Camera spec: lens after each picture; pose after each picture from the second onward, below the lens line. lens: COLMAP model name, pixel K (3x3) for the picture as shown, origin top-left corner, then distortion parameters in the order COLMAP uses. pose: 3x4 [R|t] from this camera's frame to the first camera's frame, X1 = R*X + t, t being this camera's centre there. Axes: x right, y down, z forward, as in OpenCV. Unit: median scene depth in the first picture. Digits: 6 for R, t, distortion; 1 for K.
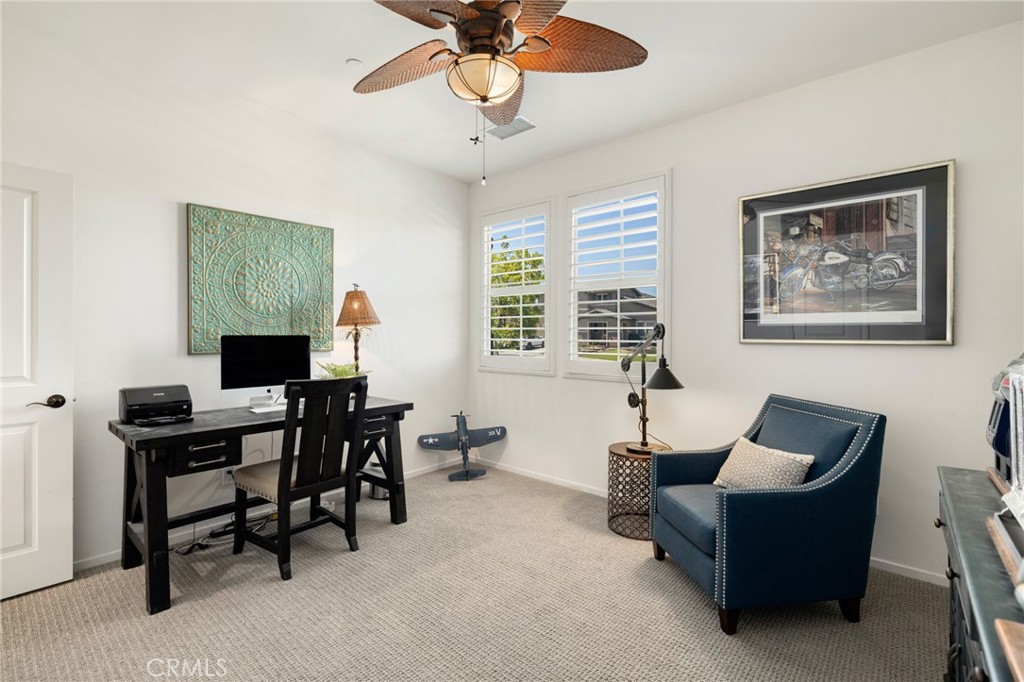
lens RADIAL K [[458.4, 0, 507.1], [0, 458.4, 334.3], [0, 0, 1]] dist [-0.019682, -0.000010]
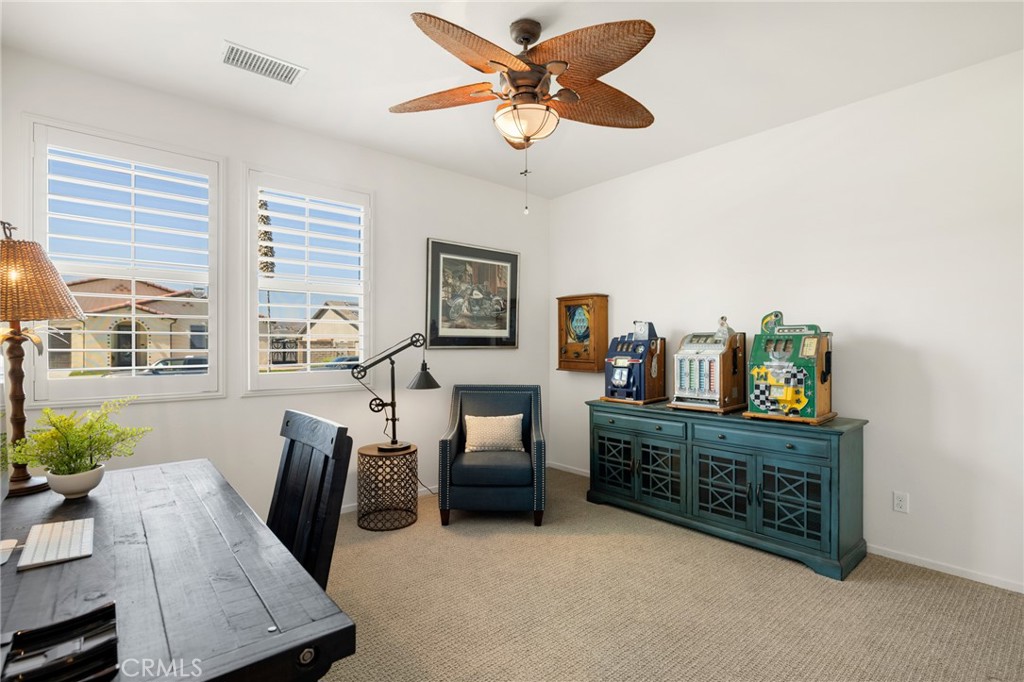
lens RADIAL K [[481.7, 0, 512.0], [0, 481.7, 341.0], [0, 0, 1]] dist [-0.057274, -0.000094]
pose [[0.134455, 0.002560, 0.990916, -0.908464], [-0.004123, 0.999989, -0.002024, -0.002972], [-0.990911, -0.003814, 0.134464, 0.636447]]
